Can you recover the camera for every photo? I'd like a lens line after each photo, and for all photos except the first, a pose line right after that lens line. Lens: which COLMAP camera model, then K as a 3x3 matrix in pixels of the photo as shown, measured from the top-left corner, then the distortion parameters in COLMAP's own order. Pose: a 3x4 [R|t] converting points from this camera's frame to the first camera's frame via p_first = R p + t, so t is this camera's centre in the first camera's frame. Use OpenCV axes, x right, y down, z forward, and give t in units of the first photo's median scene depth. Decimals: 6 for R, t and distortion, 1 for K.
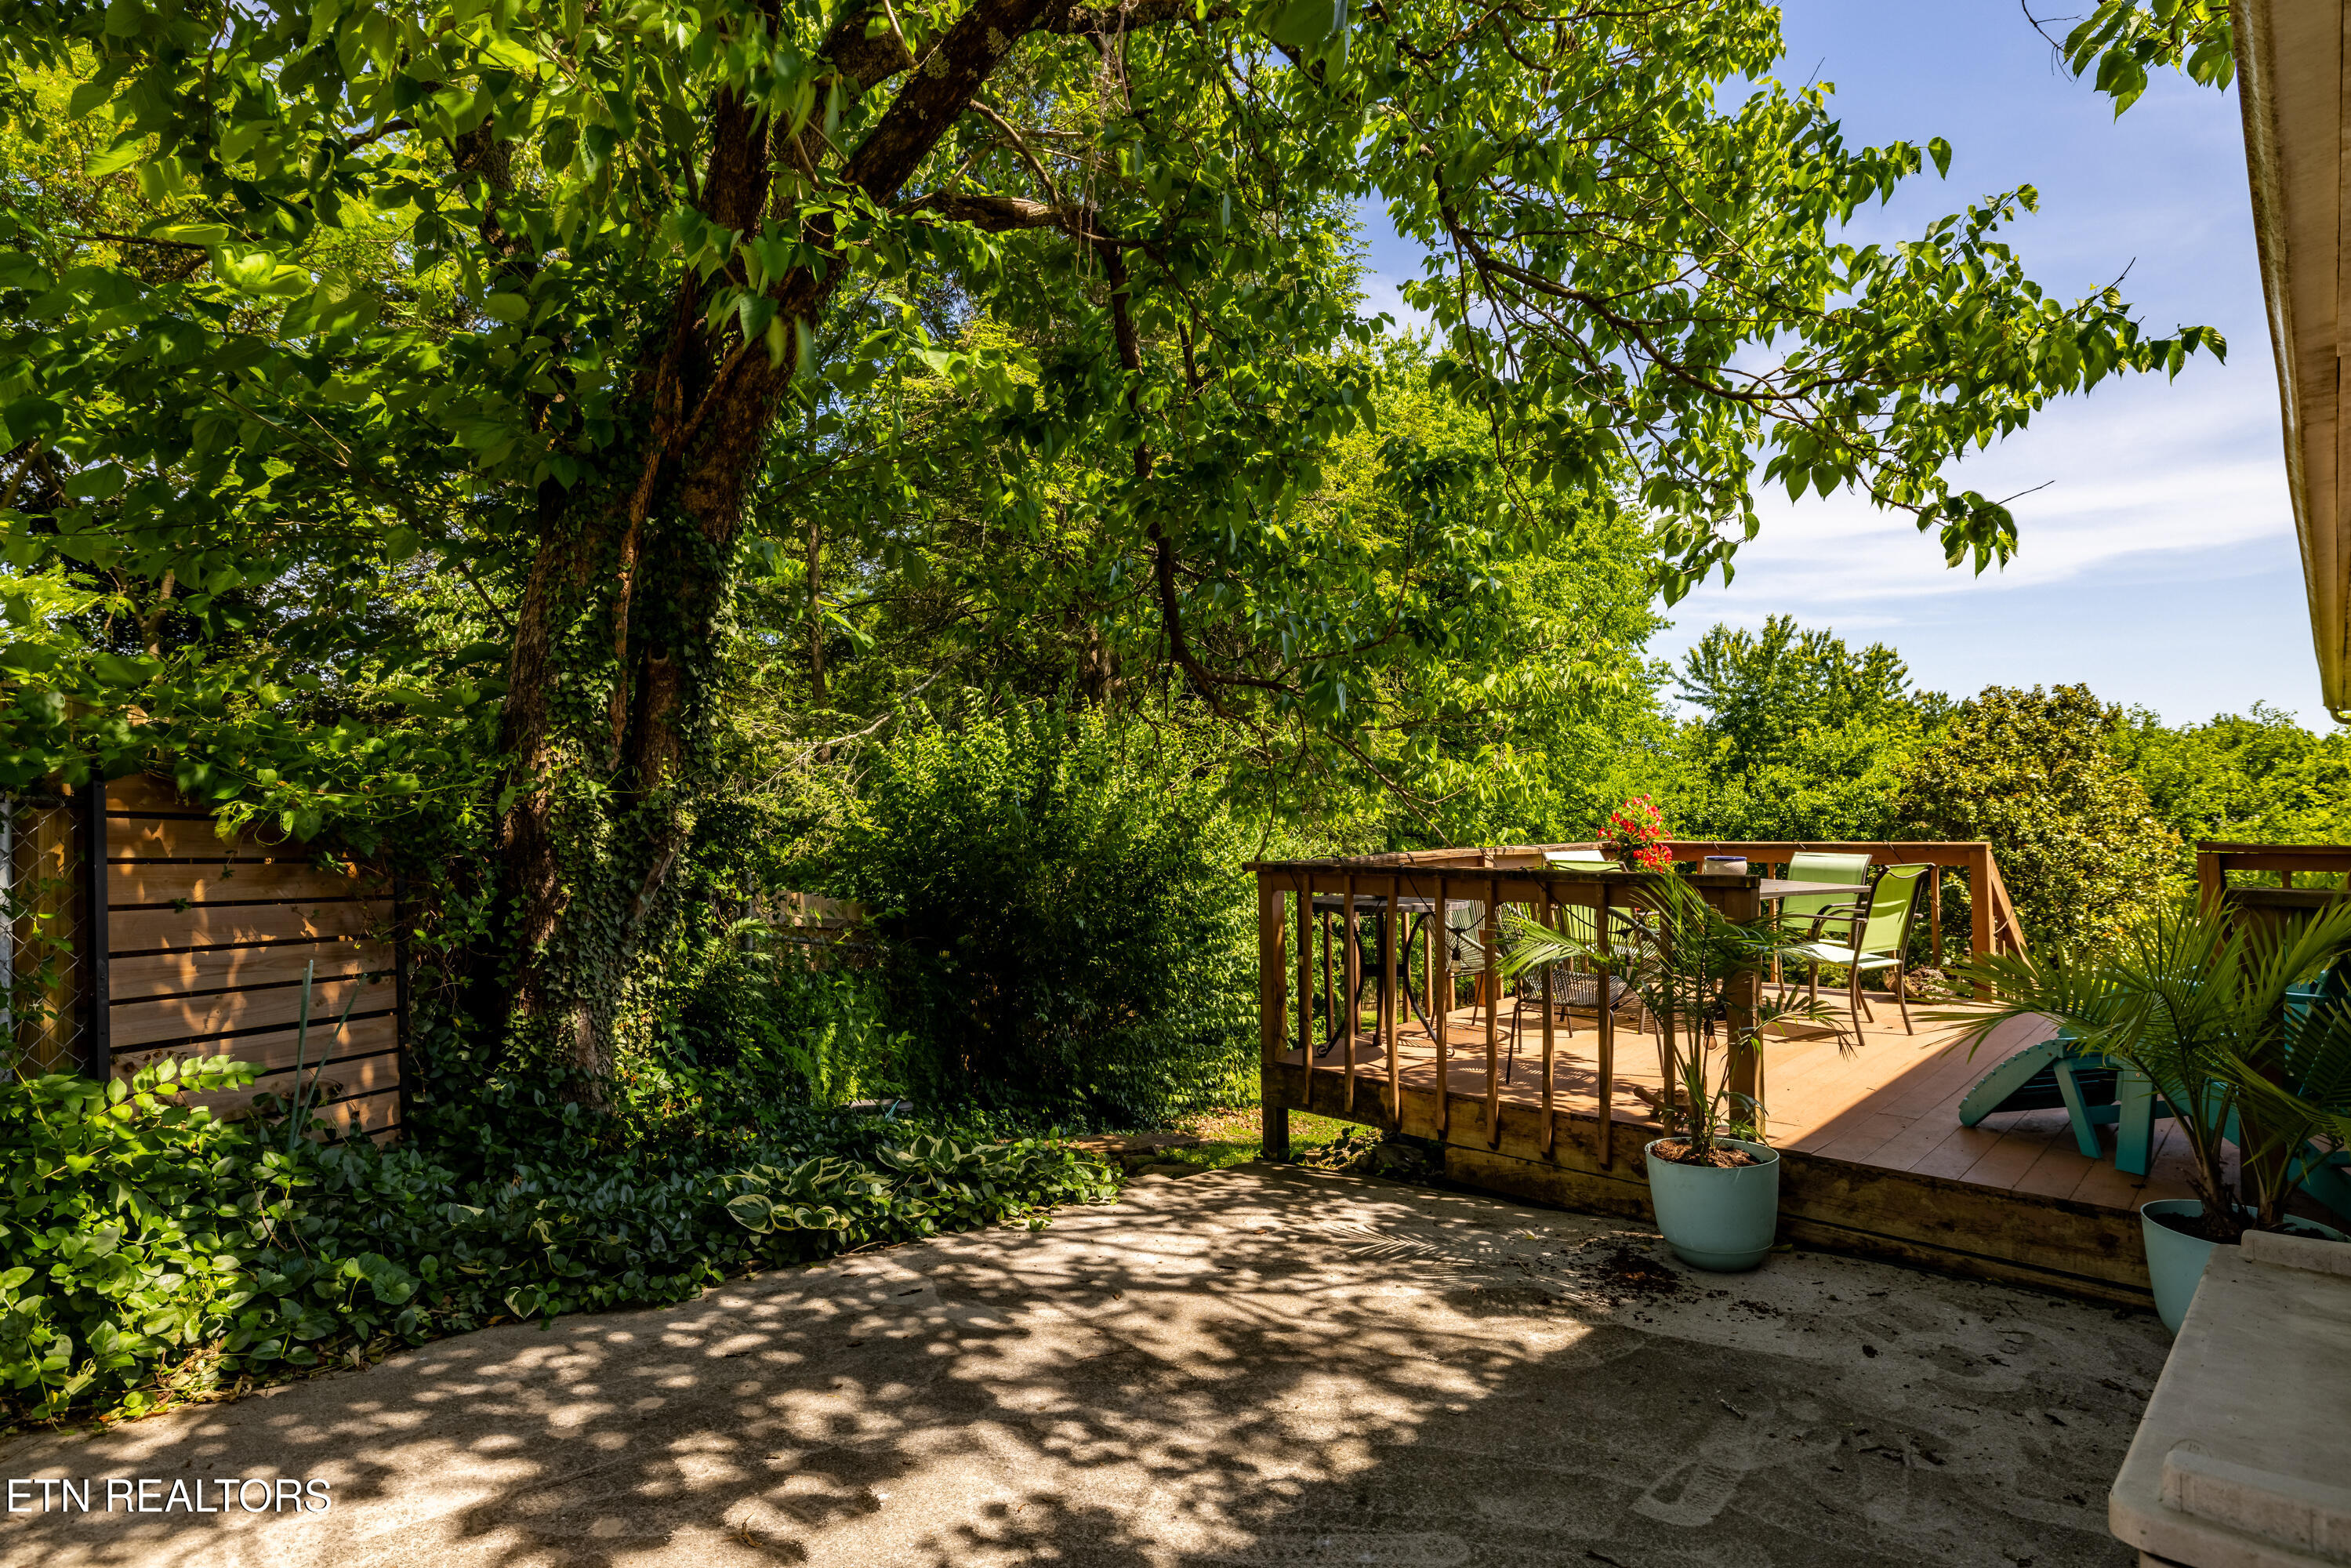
lens RADIAL K [[1217.5, 0, 1176.7], [0, 1217.5, 777.9], [0, 0, 1]] dist [0.002918, 0.001093]
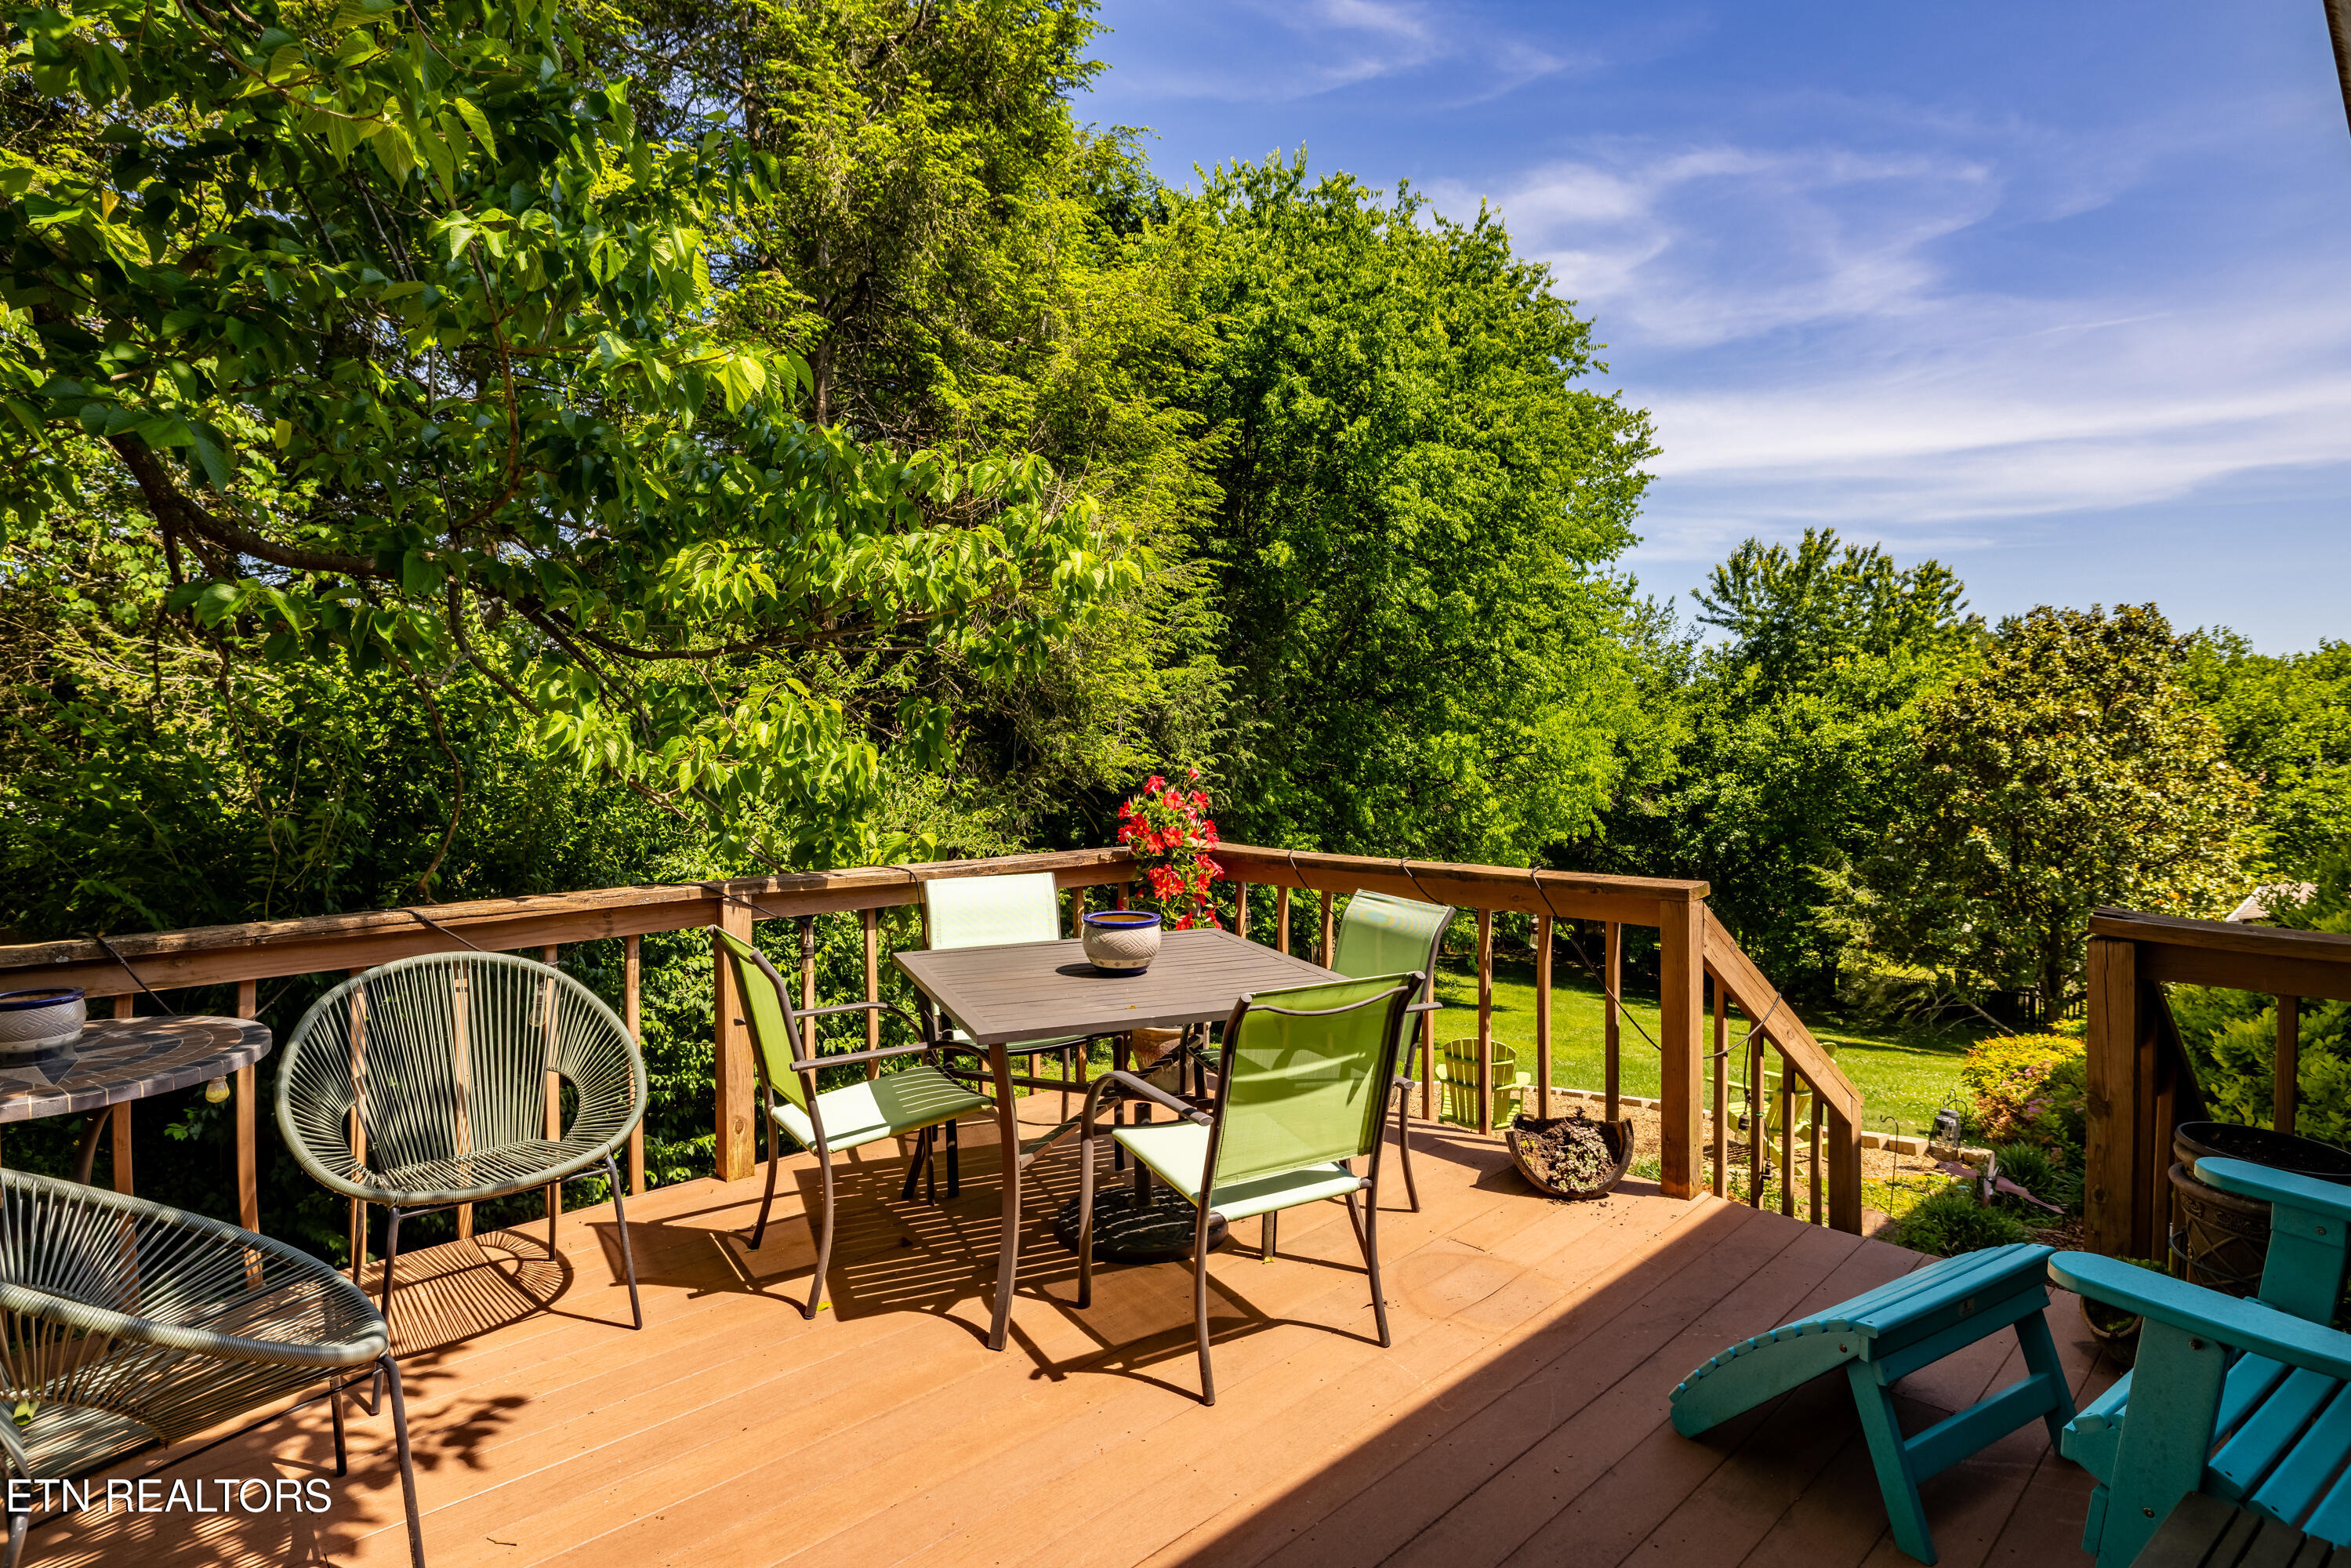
lens RADIAL K [[1217.5, 0, 1176.7], [0, 1217.5, 774.6], [0, 0, 1]] dist [0.002918, 0.001093]
pose [[0.998675, 0.008702, -0.050715, 0.110398], [-0.005714, 0.998255, 0.058766, -0.004477], [0.051138, -0.058398, 0.996983, 0.112923]]
